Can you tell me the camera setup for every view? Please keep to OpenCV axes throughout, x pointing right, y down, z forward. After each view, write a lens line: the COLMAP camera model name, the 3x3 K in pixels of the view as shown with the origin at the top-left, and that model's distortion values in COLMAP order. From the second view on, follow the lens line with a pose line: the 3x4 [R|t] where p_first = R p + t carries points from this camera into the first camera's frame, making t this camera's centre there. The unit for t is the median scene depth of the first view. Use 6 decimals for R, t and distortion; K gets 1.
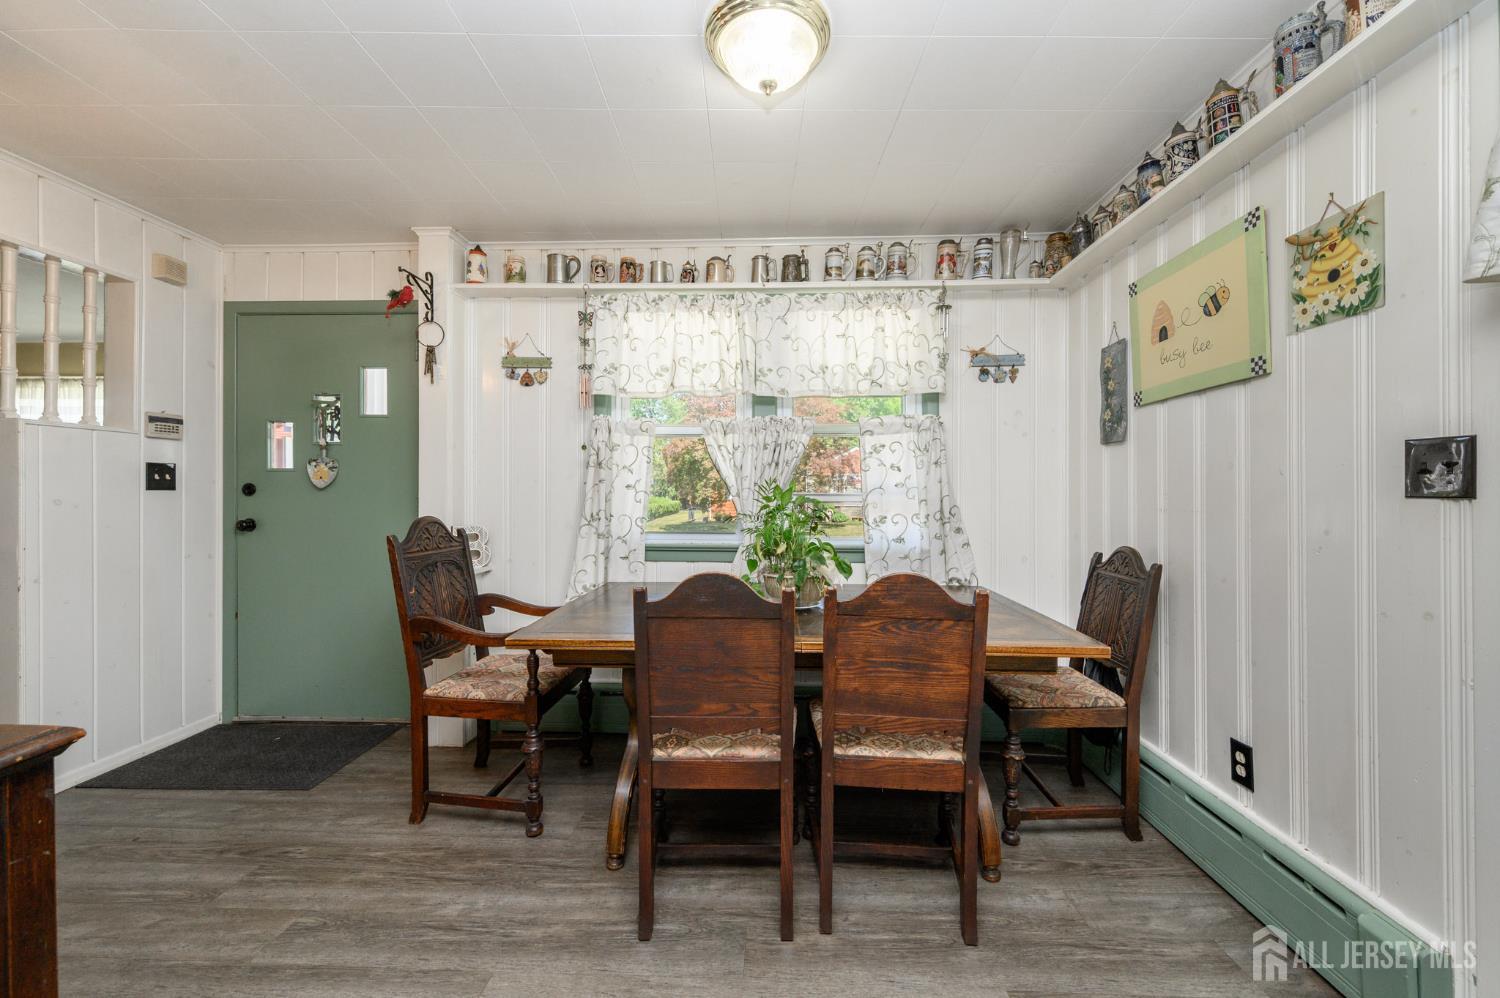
lens RADIAL K [[594.0, 0, 748.1], [0, 594.0, 491.8], [0, 0, 1]] dist [0.000096, -0.000233]
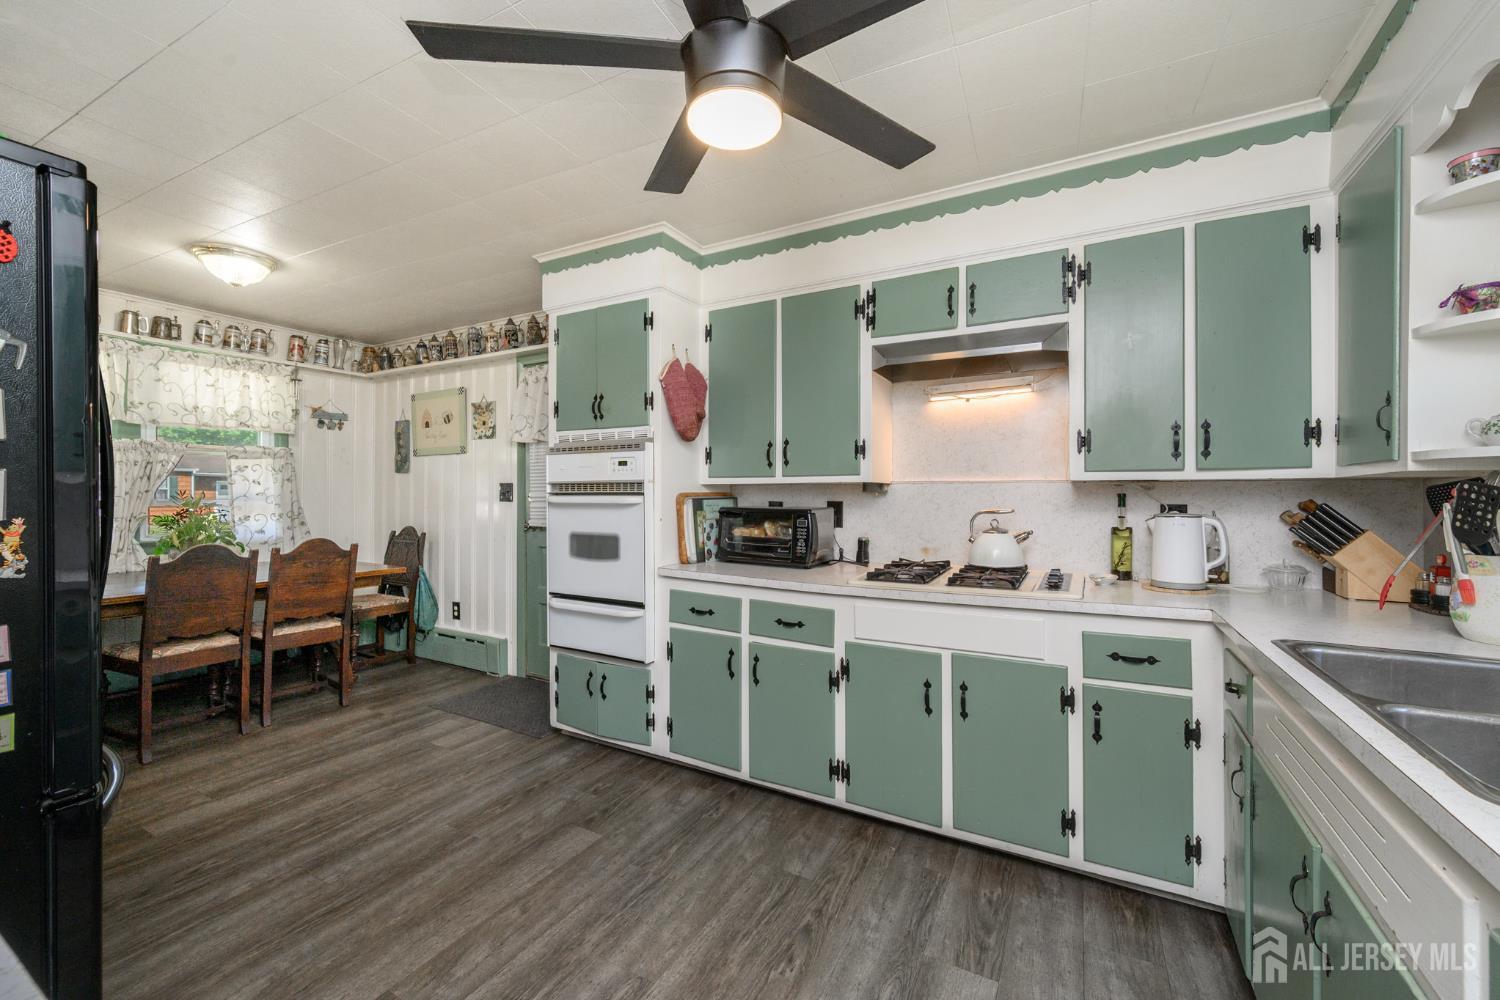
lens RADIAL K [[602.9, 0, 747.7], [0, 602.9, 489.3], [0, 0, 1]] dist [0.002410, 0.000405]
pose [[0.443892, 0.007028, 0.896053, -0.551138], [-0.004265, 0.999974, -0.005730, -0.019484], [-0.896070, -0.001278, 0.443911, -0.749803]]
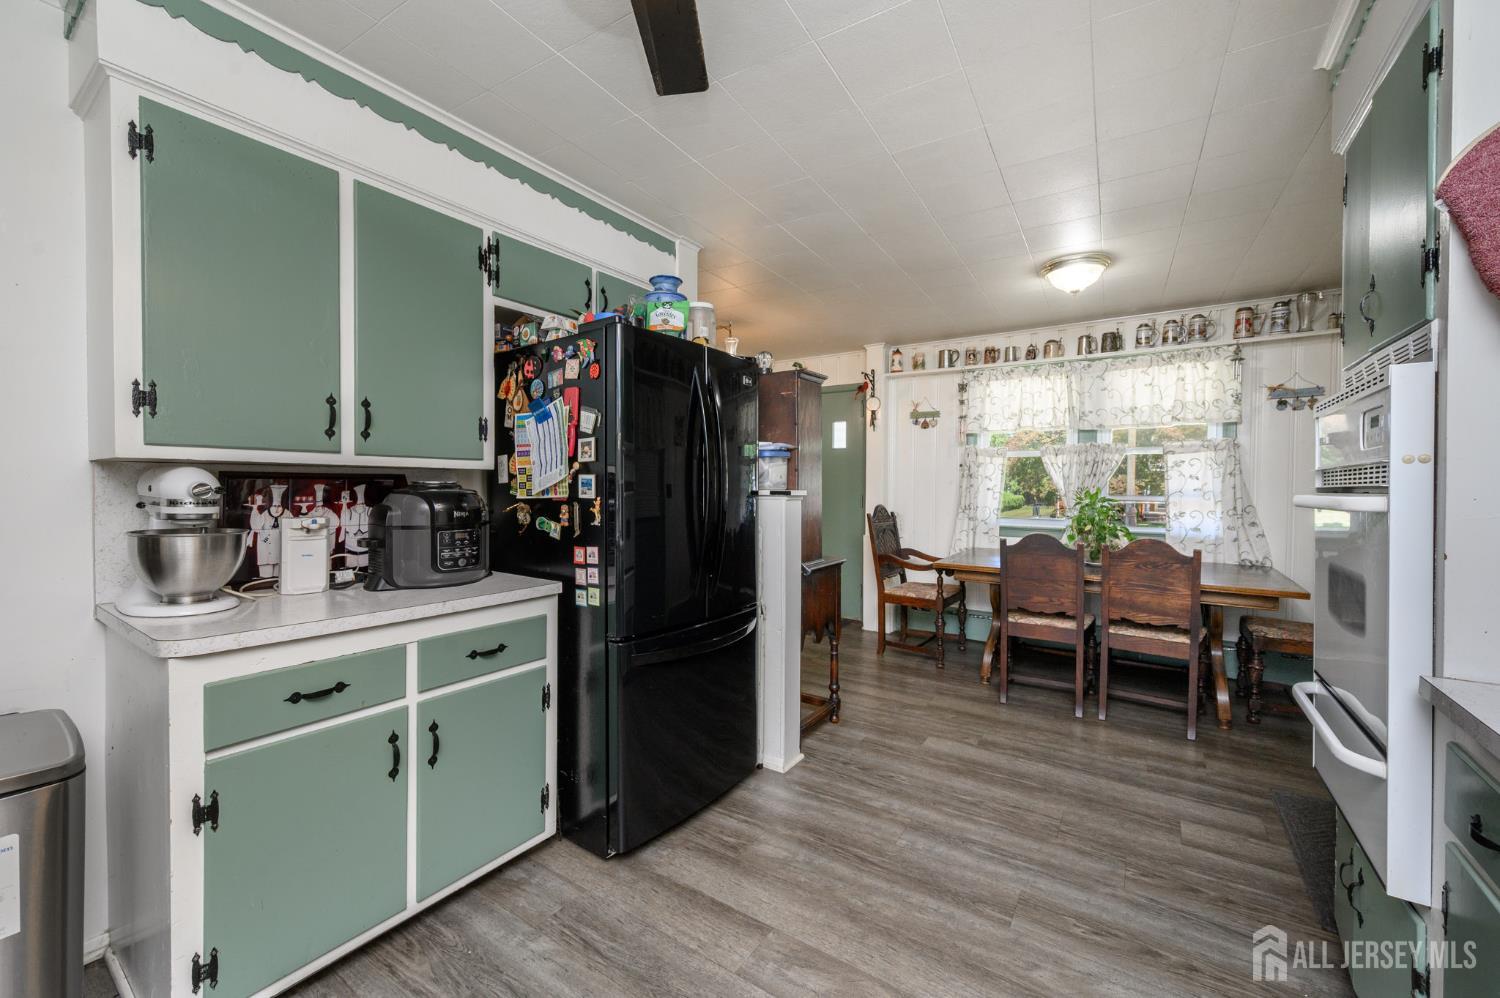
lens RADIAL K [[594.0, 0, 745.7], [0, 594.0, 495.1], [0, 0, 1]] dist [0.000096, -0.000233]
pose [[0.851646, 0.013382, -0.523947, 0.084286], [-0.004655, 0.999828, 0.017969, -0.018962], [0.524098, -0.012864, 0.851561, -0.739737]]
